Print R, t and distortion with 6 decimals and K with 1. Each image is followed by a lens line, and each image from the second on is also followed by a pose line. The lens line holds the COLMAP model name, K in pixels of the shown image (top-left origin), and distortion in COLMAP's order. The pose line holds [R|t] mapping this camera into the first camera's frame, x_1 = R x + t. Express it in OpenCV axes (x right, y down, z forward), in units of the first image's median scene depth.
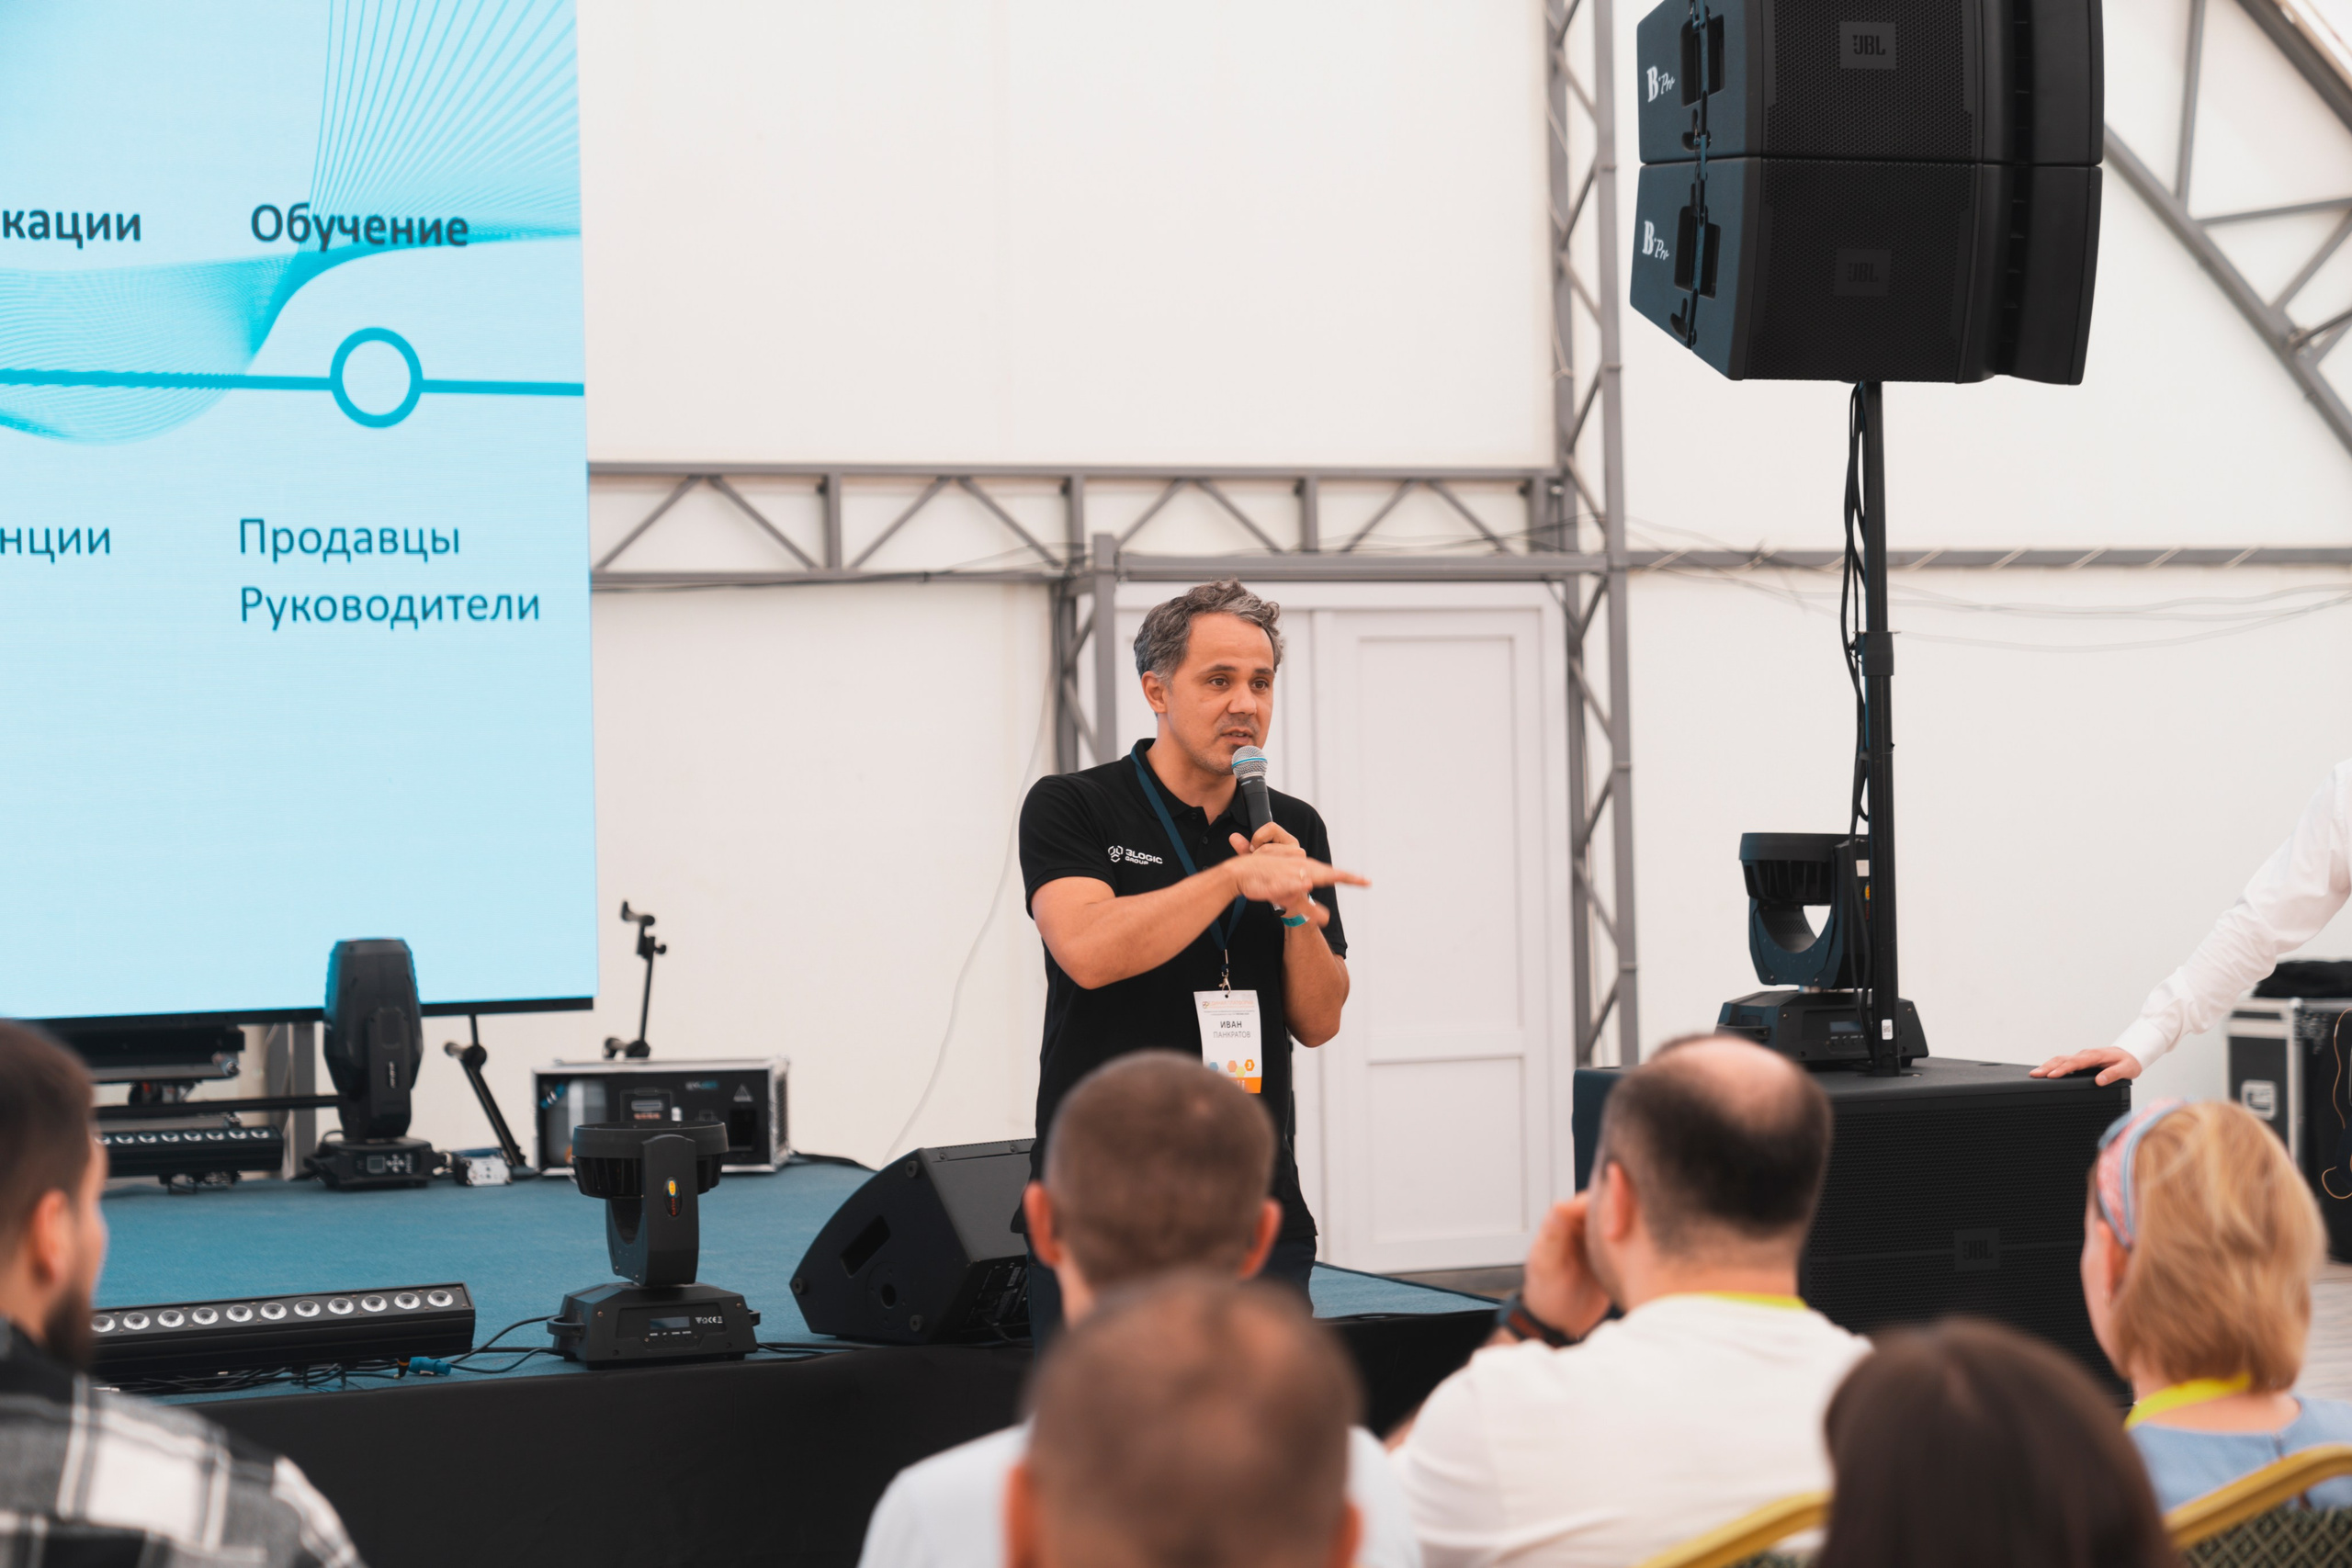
lens RADIAL K [[4847.8, 0, 1156.3], [0, 4847.8, 771.3], [0, 0, 1]] dist [0.048950, 0.000000]
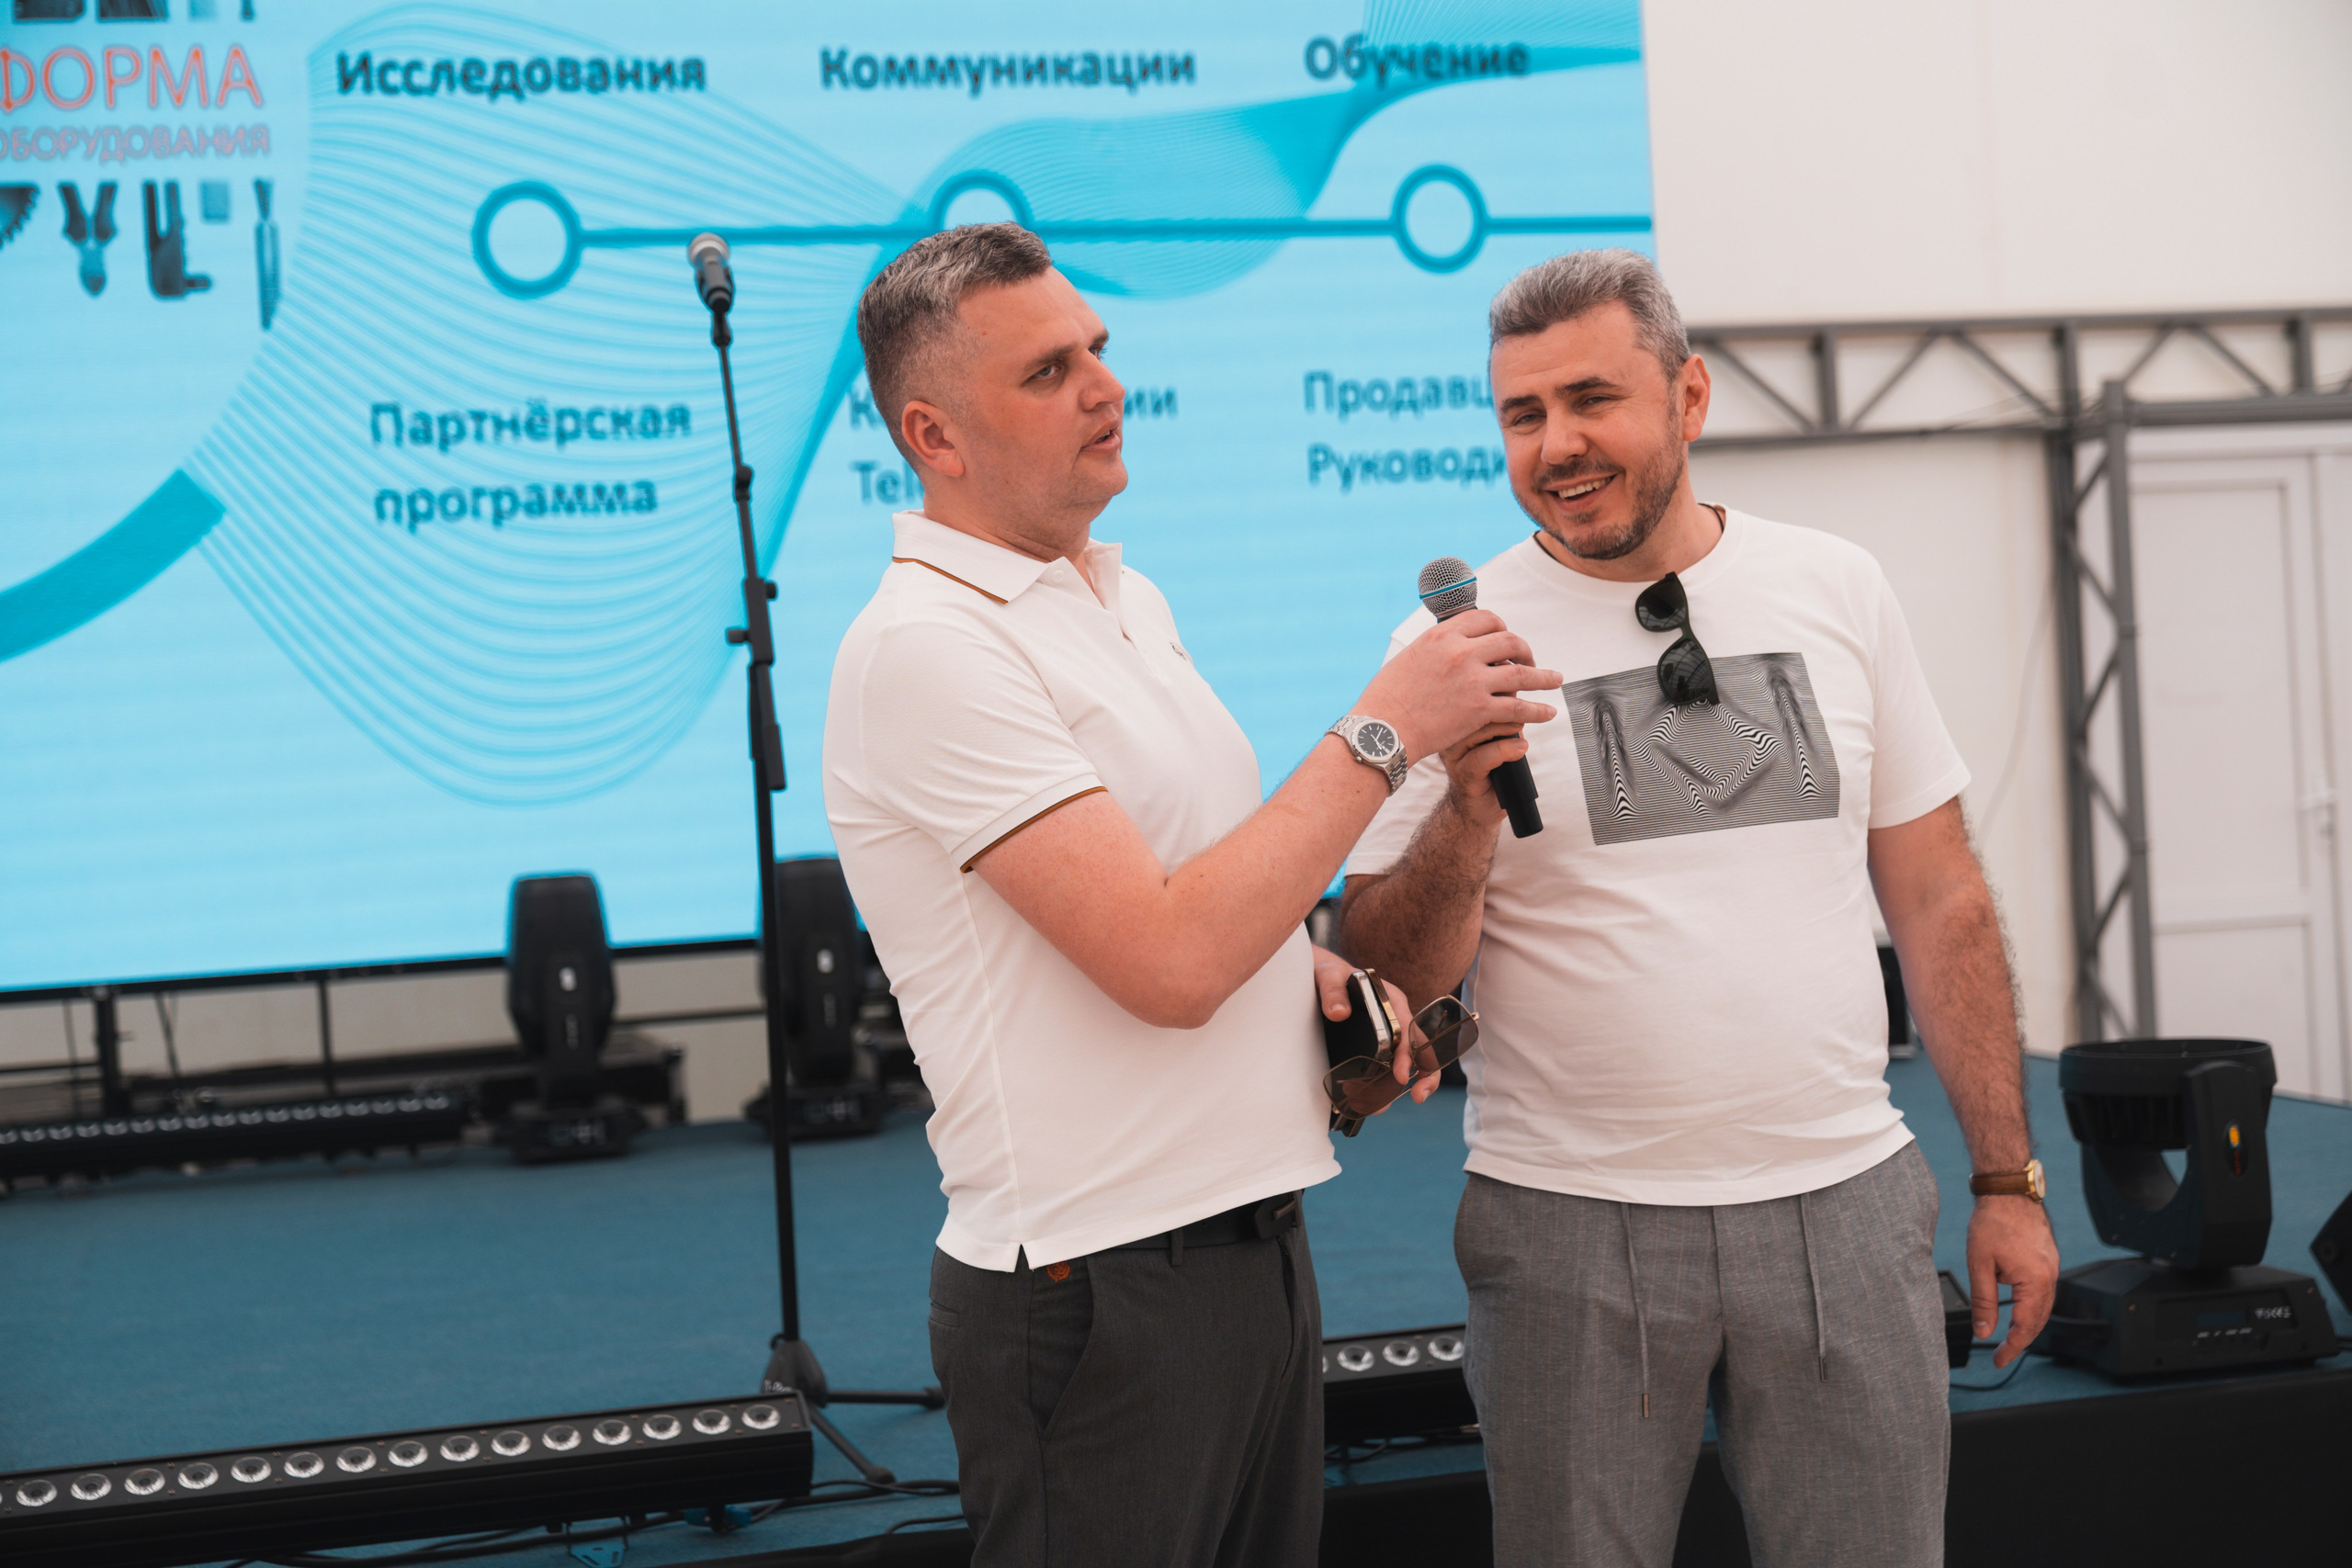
lens RADIAL K [[3573.5, 0, 1137.0], [0, 3573.5, 741.1], [0, 0, 1]] dist [0.039637, 0.000000]
pose [[0.989469, -0.035900, -0.140222, -0.124880], [0.037713, 0.999236, 0.010293, 0.010530], [0.139746, -0.015472, 0.990067, 0.304911]]
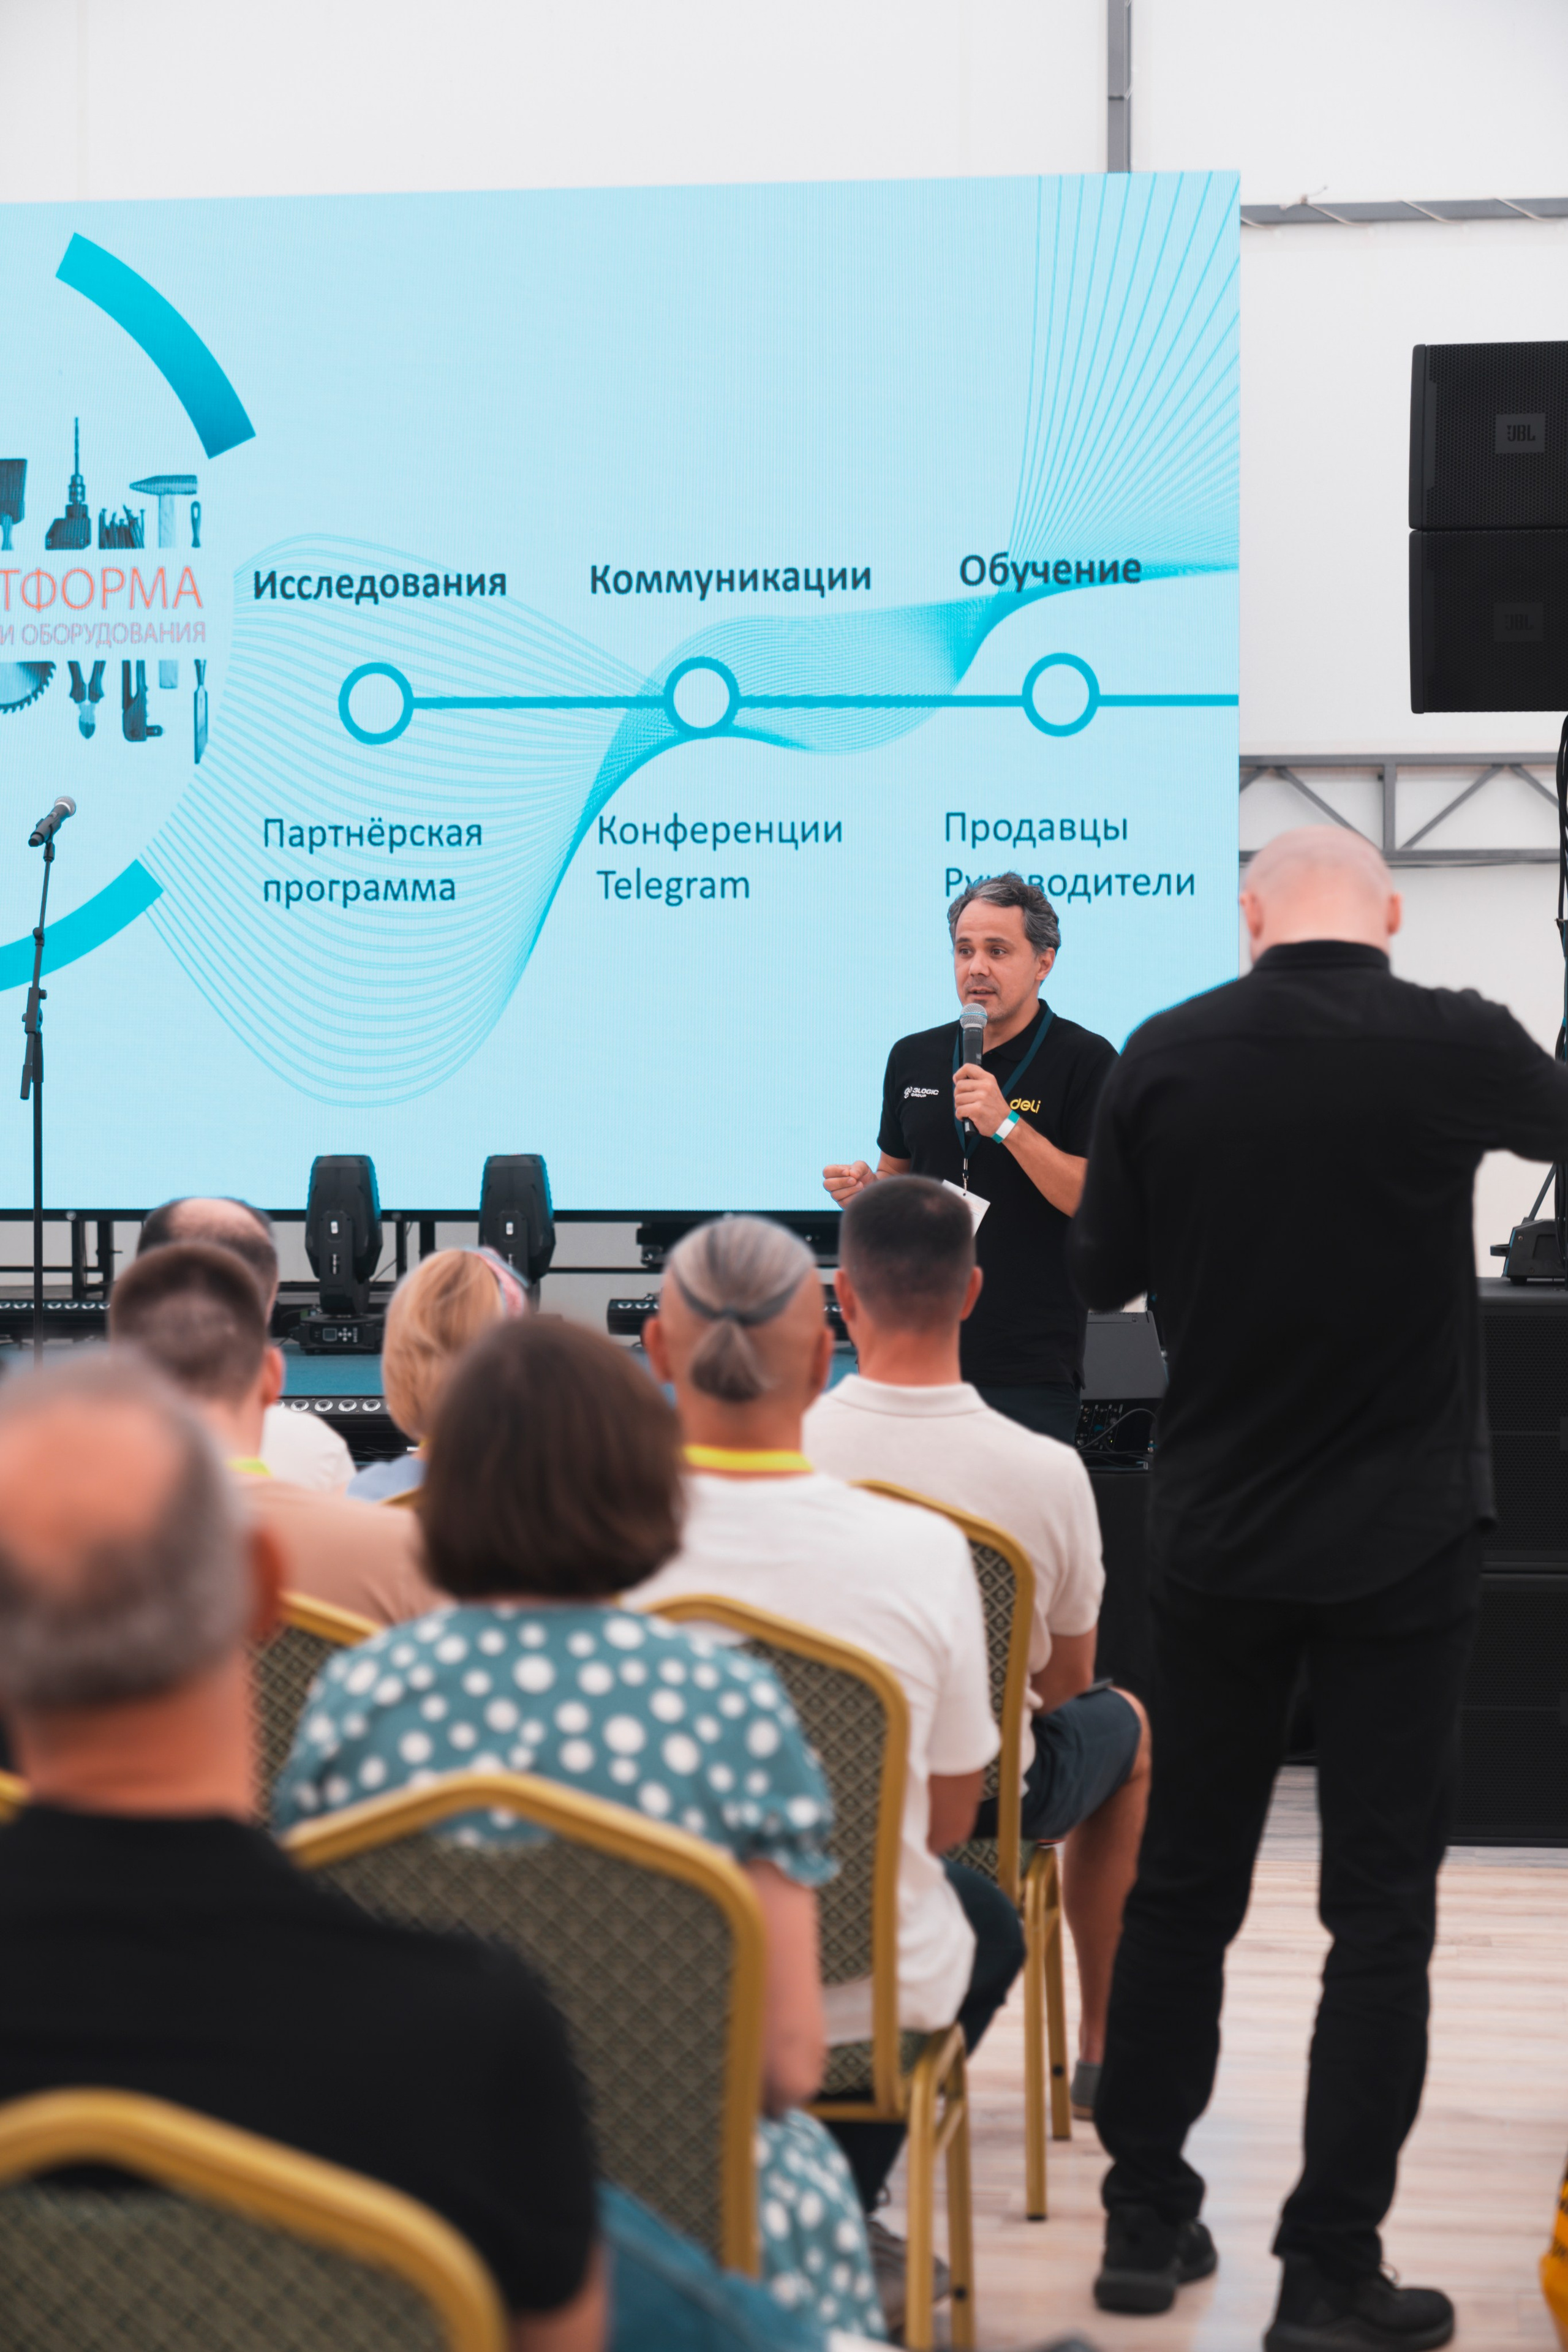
lens RADIAL K [[4848.3, 0, 776.2], [0, 4848.3, 1192.7], [0, 0, 1]] dist [0.048950, 0.000000]
pose [[0.868876, 0.032395, -0.493969, 0.379486], [-0.013919, 0.999061, 0.041037, -0.005533], [0.494835, -0.028780, 0.868510, -0.090557]]
